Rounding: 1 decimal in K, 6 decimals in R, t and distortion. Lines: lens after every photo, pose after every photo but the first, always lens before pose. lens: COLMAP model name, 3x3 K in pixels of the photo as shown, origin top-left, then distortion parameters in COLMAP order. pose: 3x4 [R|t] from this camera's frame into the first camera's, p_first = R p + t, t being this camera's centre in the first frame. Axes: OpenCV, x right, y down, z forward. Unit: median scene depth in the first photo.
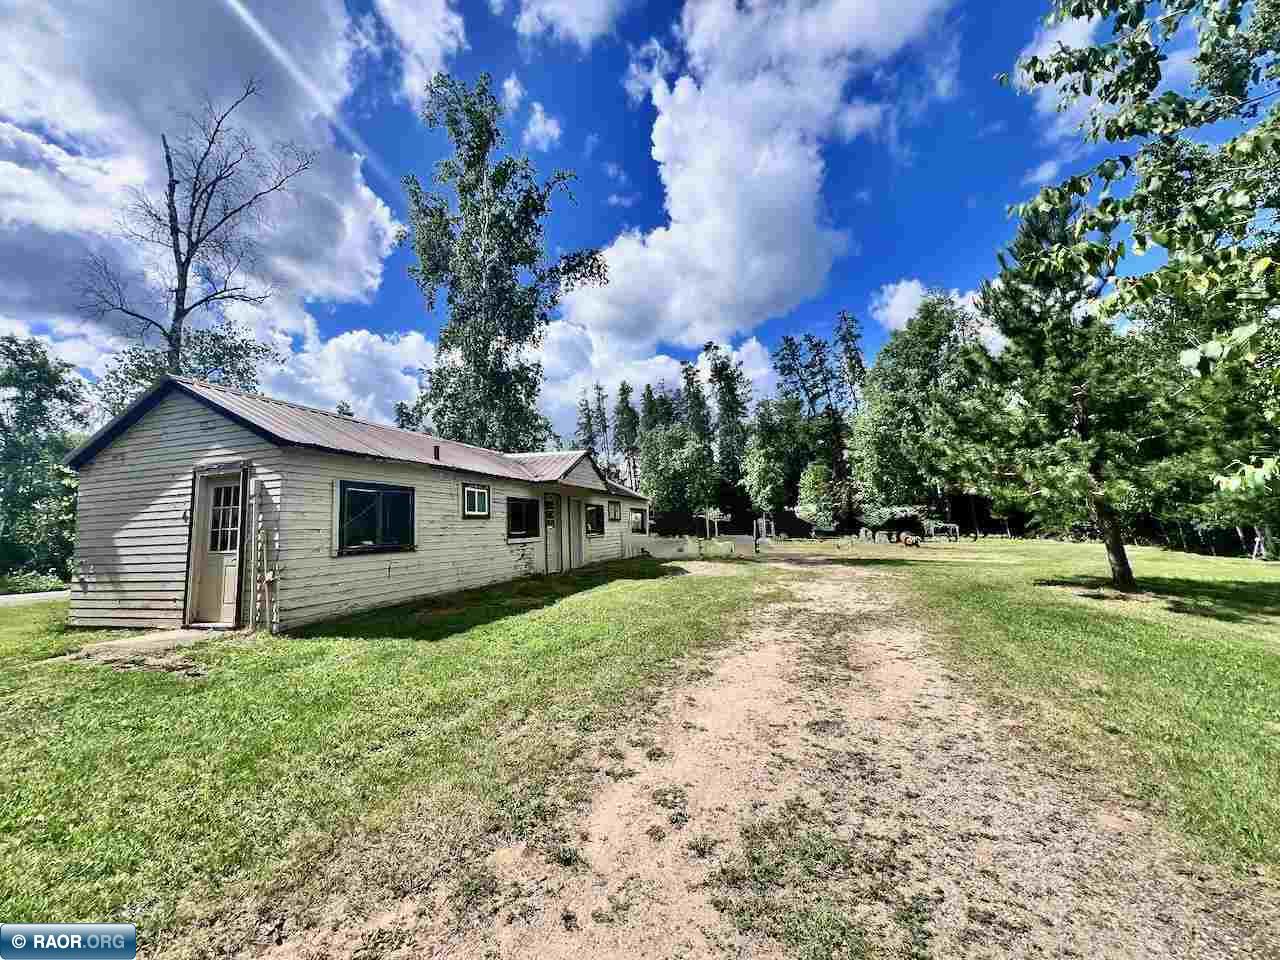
lens RADIAL K [[513.1, 0, 647.0], [0, 513.1, 475.9], [0, 0, 1]] dist [0.002724, 0.000250]
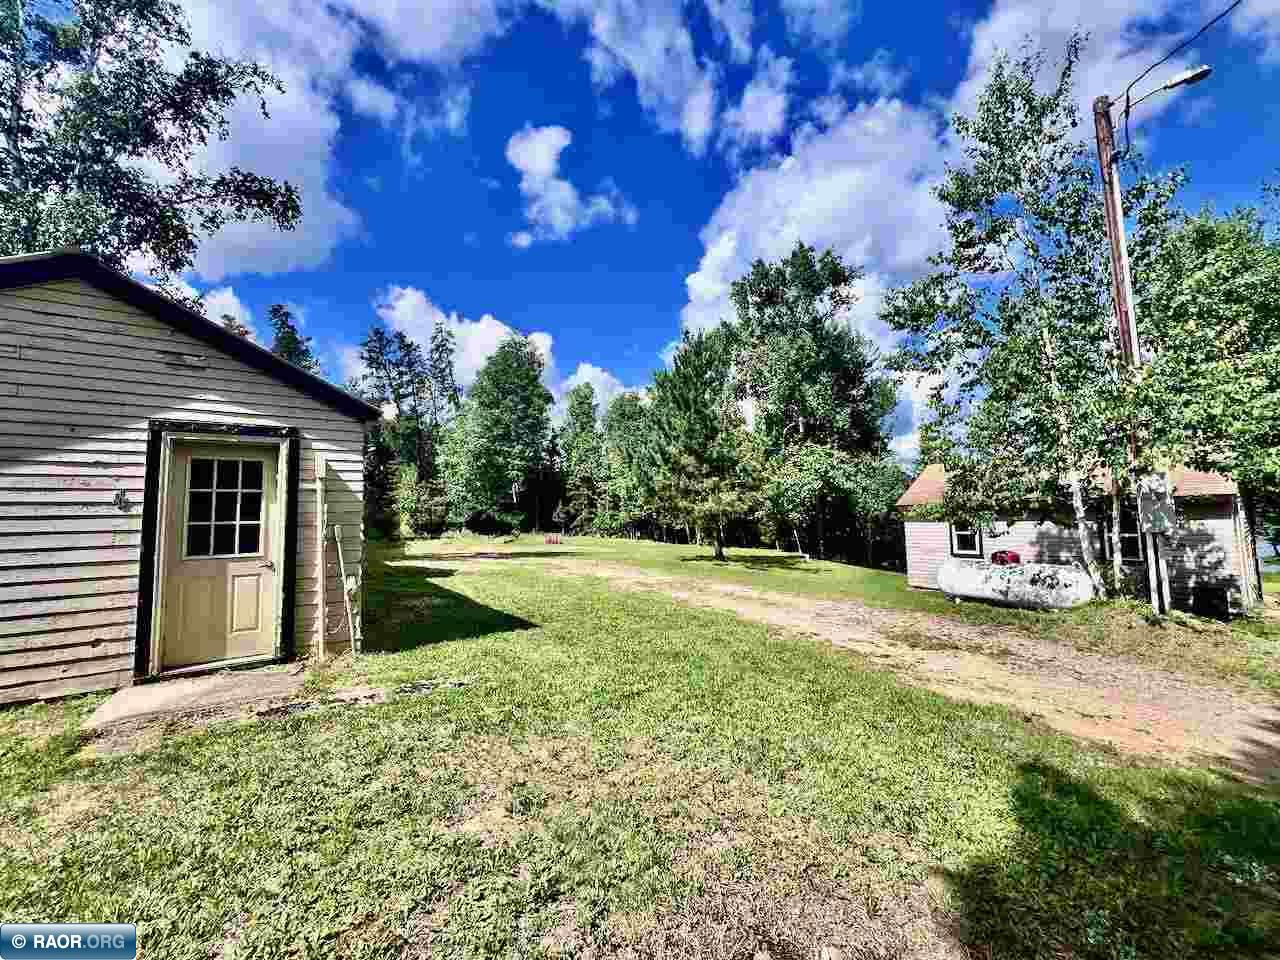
lens RADIAL K [[513.1, 0, 640.8], [0, 513.1, 480.8], [0, 0, 1]] dist [0.002724, 0.000250]
pose [[0.590860, 0.077124, 0.803079, -1.021277], [-0.082284, 0.995990, -0.035110, 0.027220], [-0.802567, -0.045335, 0.594837, 0.160812]]
